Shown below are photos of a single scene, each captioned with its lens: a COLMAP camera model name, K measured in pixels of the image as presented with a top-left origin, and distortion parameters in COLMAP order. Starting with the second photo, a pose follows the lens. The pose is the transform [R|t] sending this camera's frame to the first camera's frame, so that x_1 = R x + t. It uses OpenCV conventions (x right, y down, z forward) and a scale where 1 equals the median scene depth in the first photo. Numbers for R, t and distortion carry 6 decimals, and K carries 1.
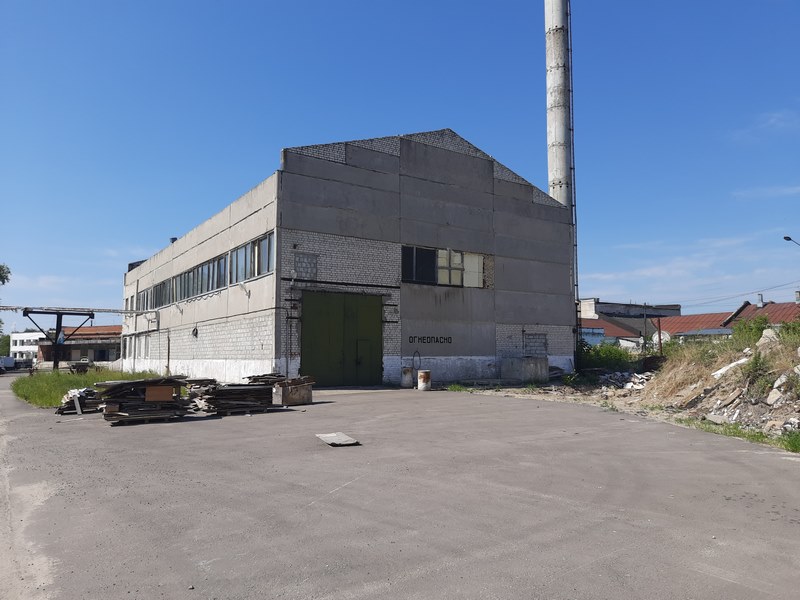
lens RADIAL K [[584.2, 0, 404.5], [0, 584.2, 305.7], [0, 0, 1]] dist [0.057478, -0.054576]
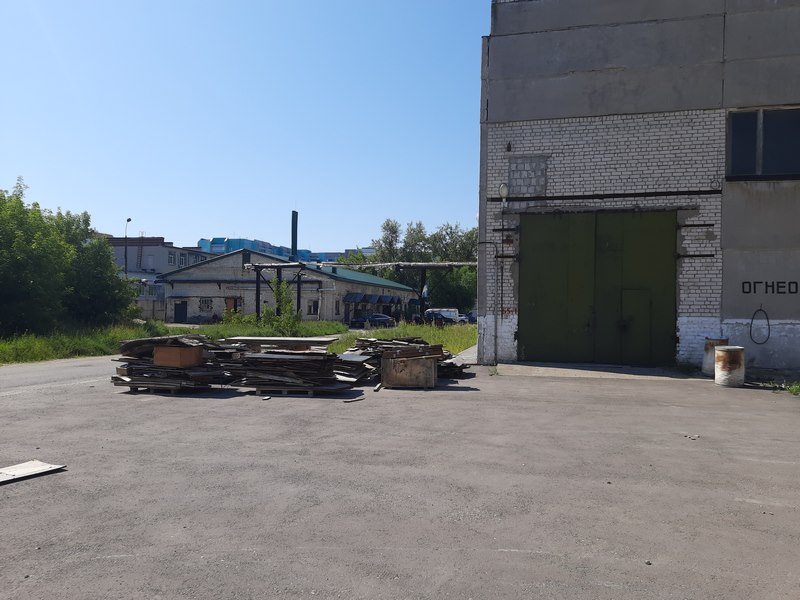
lens RADIAL K [[584.2, 0, 406.3], [0, 584.2, 309.0], [0, 0, 1]] dist [0.057478, -0.054576]
pose [[0.673934, 0.013144, -0.738675, 0.199890], [0.045880, 0.997167, 0.059603, 0.031052], [0.737366, -0.074059, 0.671421, 0.401503]]
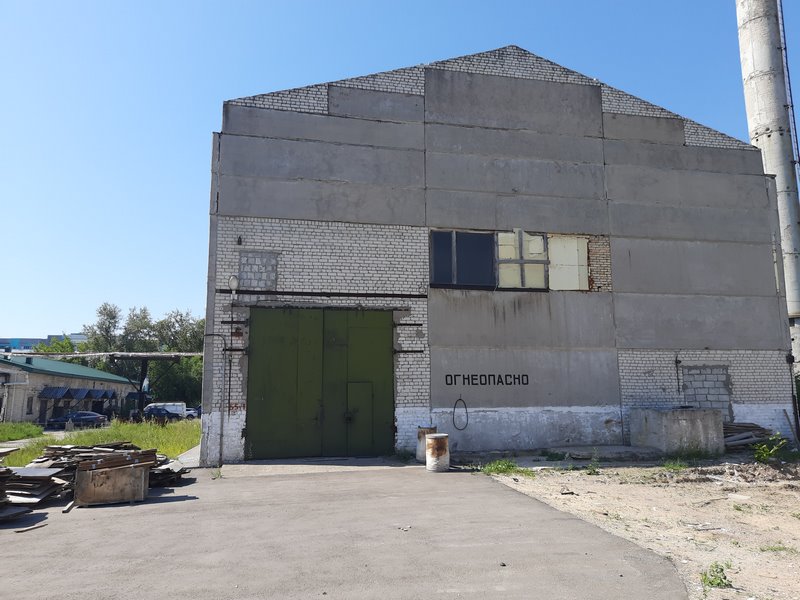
lens RADIAL K [[584.2, 0, 403.6], [0, 584.2, 307.2], [0, 0, 1]] dist [0.057478, -0.054576]
pose [[0.923103, -0.065877, -0.378869, 0.202623], [0.039382, 0.996232, -0.077269, 0.027521], [0.382532, 0.056407, 0.922219, 0.408441]]
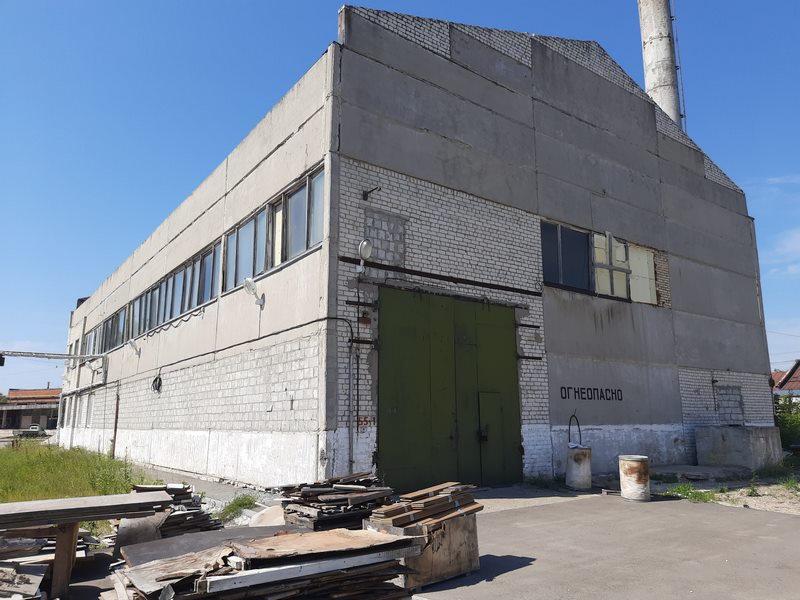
lens RADIAL K [[584.2, 0, 404.4], [0, 584.2, 307.8], [0, 0, 1]] dist [0.057478, -0.054576]
pose [[0.999373, 0.005714, 0.034944, -0.150801], [-0.001976, 0.994356, -0.106075, 0.037938], [-0.035353, 0.105940, 0.993744, 0.462665]]
